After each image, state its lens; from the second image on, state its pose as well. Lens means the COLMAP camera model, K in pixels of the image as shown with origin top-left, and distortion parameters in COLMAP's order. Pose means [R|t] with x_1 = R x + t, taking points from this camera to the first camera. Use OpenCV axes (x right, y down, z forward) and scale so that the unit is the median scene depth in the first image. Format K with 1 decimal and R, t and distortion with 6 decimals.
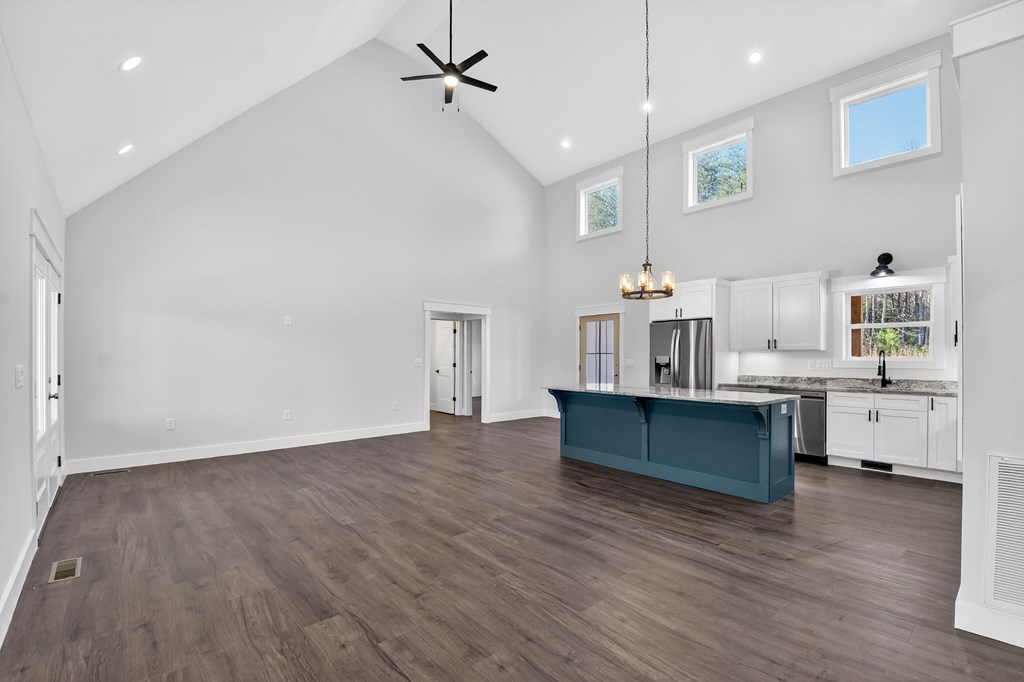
lens RADIAL K [[446.5, 0, 515.3], [0, 446.5, 359.7], [0, 0, 1]] dist [0.013620, -0.021193]
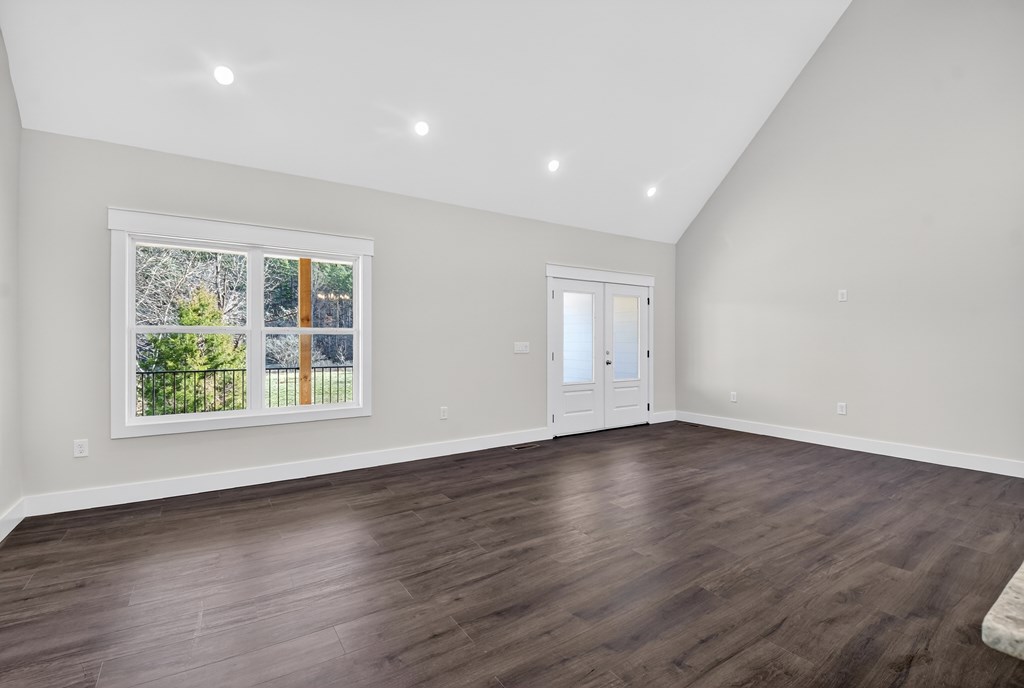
lens RADIAL K [[460.6, 0, 512.0], [0, 460.6, 344.0], [0, 0, 1]] dist [0.000439, -0.000066]
pose [[-0.135083, 0.004845, -0.990822, 1.481833], [-0.009052, 0.999940, 0.006123, 0.009443], [0.990793, 0.009796, -0.135031, 1.778020]]
